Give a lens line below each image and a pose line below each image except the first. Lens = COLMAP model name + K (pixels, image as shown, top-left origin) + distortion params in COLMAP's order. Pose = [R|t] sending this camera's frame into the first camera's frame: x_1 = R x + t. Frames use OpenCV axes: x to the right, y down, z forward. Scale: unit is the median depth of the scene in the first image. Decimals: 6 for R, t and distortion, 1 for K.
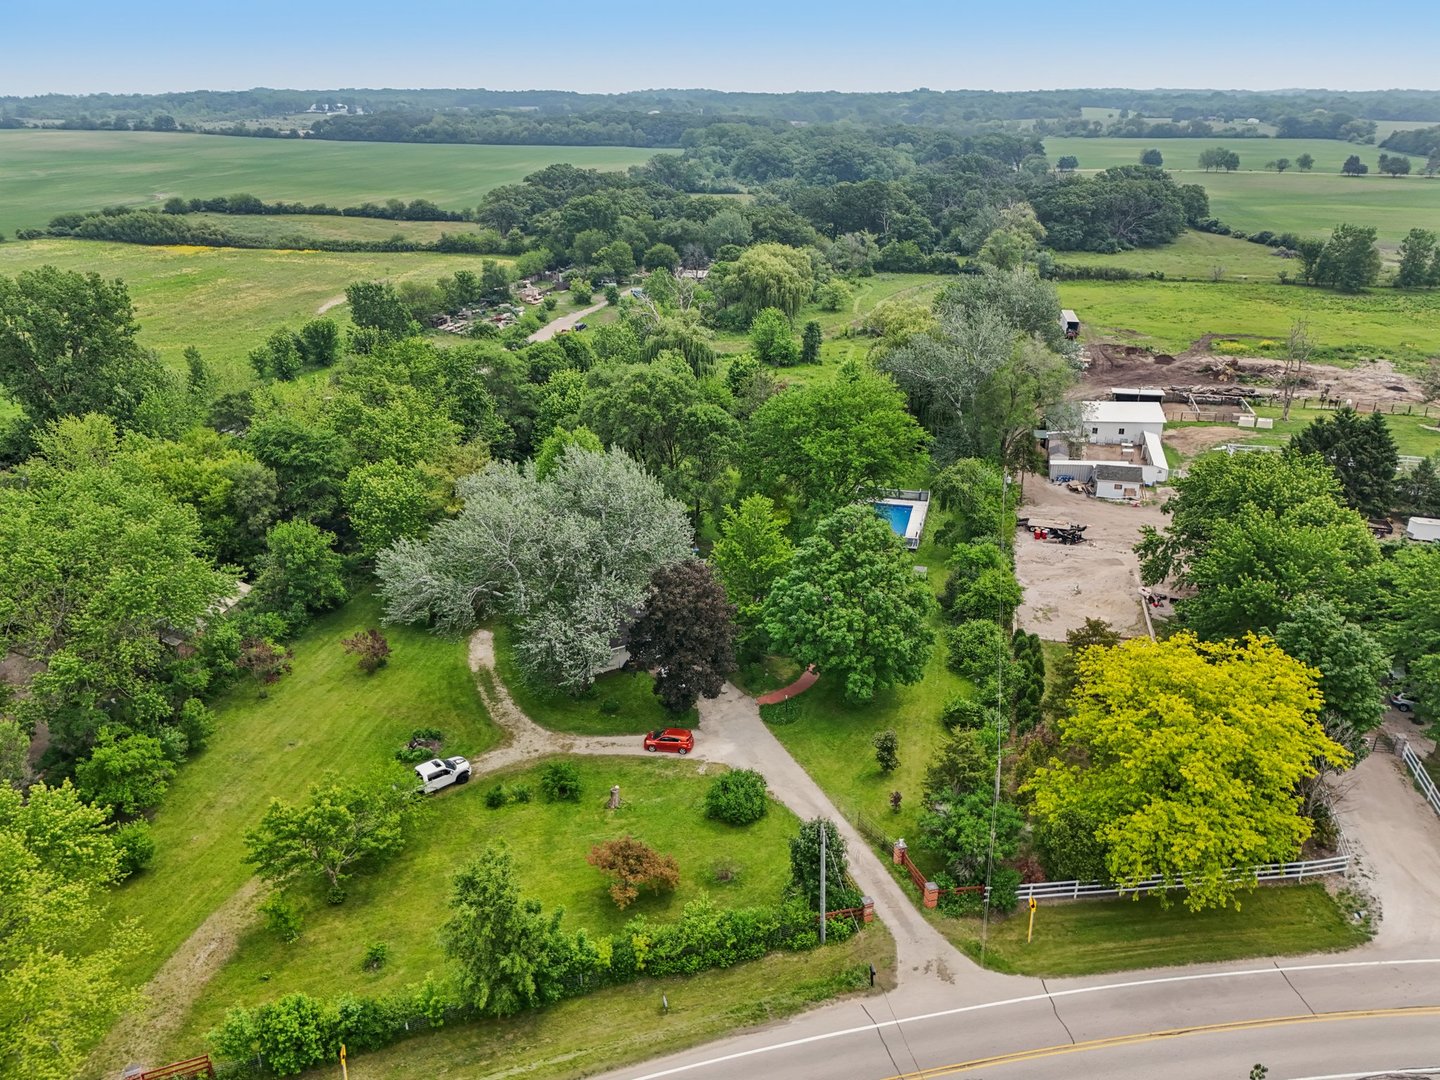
lens RADIAL K [[1009.6, 0, 716.0], [0, 1009.6, 542.4], [0, 0, 1]] dist [-0.008487, -0.009932]
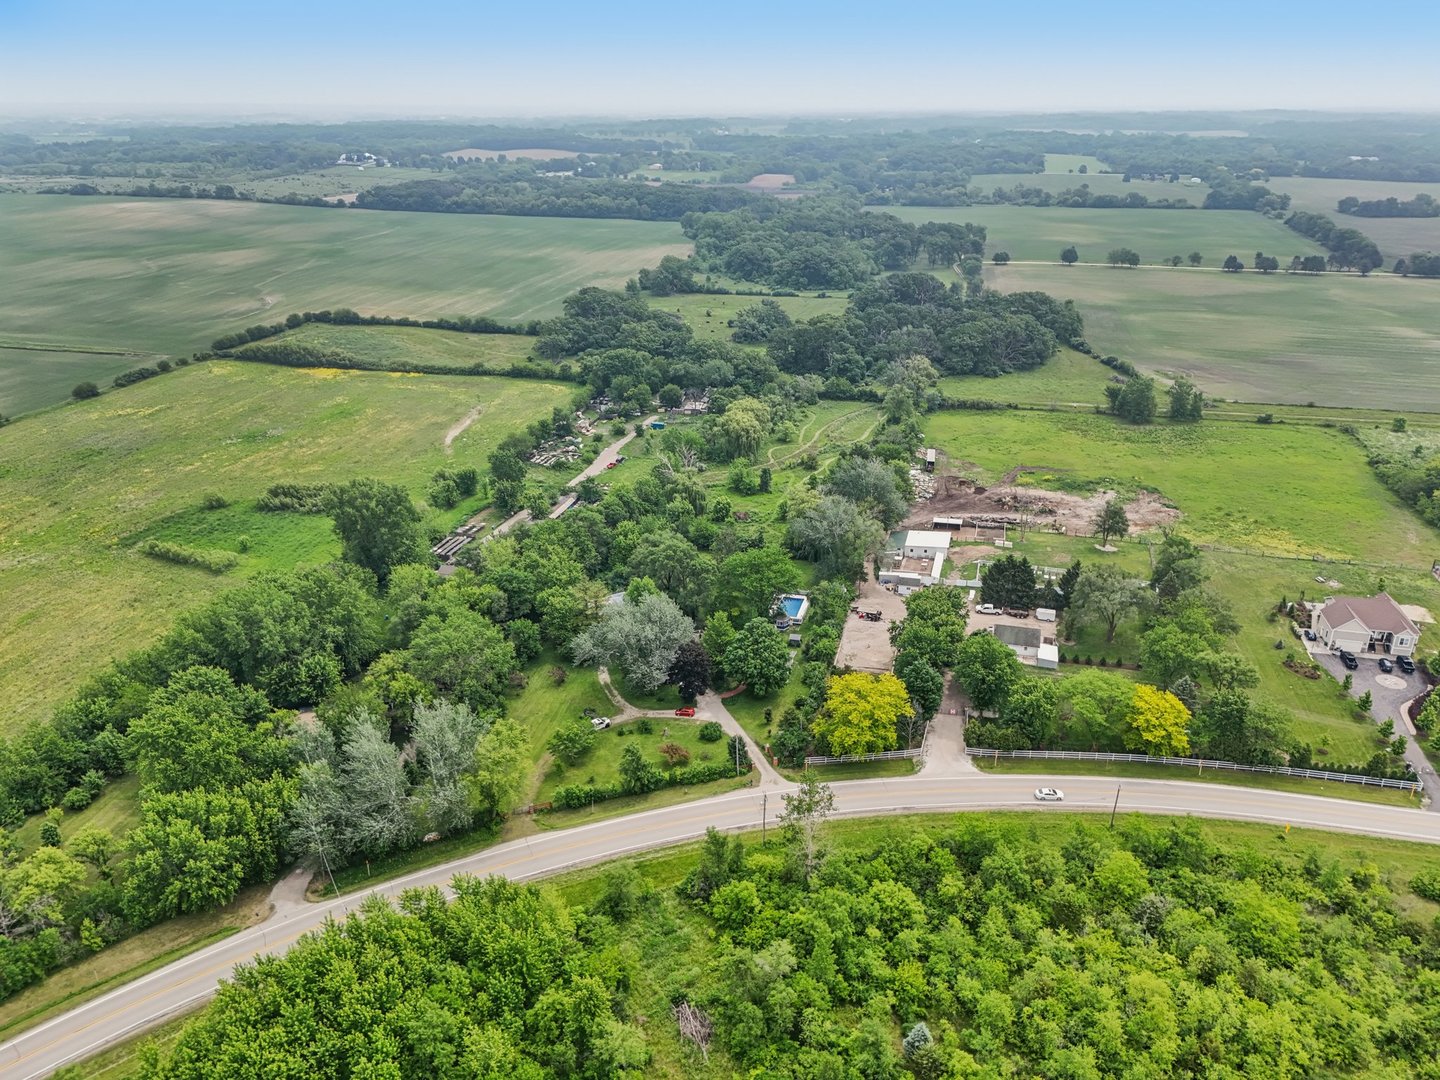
lens RADIAL K [[1009.6, 0, 719.8], [0, 1009.6, 538.9], [0, 0, 1]] dist [-0.008487, -0.009932]
pose [[0.999986, -0.001630, 0.004986, 0.022498], [0.001658, 0.999983, -0.005509, -0.177028], [-0.004977, 0.005517, 0.999972, -1.216171]]
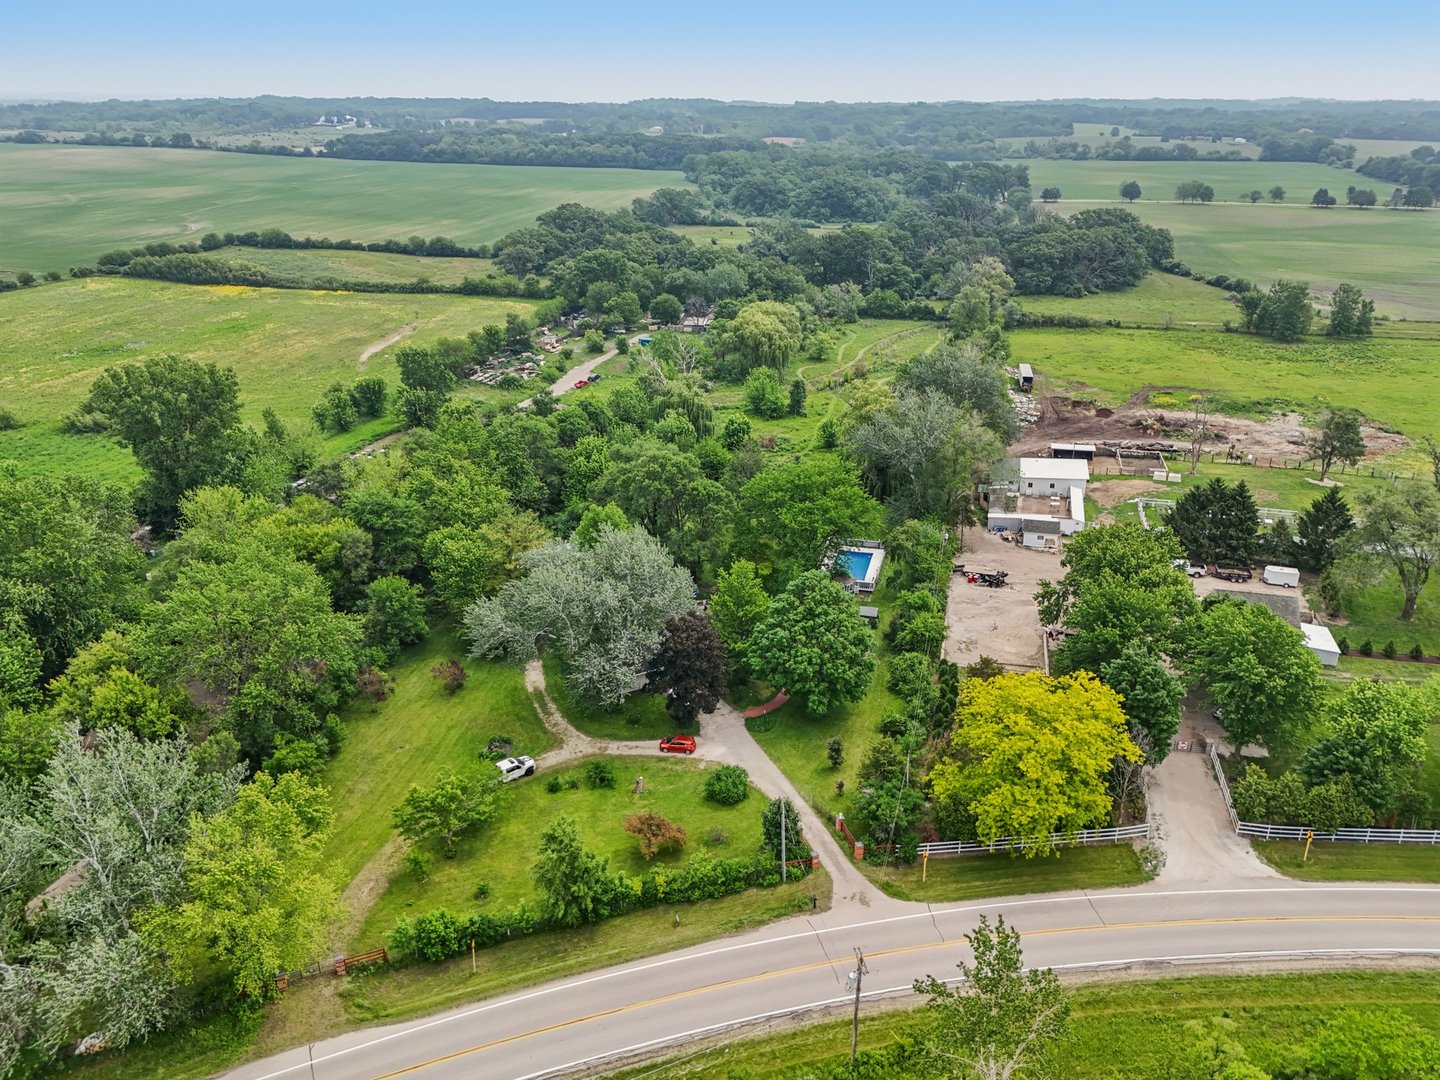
lens RADIAL K [[1009.6, 0, 721.9], [0, 1009.6, 540.9], [0, 0, 1]] dist [-0.008487, -0.009932]
pose [[0.999987, 0.001176, 0.004951, 0.004437], [-0.001163, 0.999996, -0.002593, -0.058843], [-0.004954, 0.002587, 0.999984, -0.286287]]
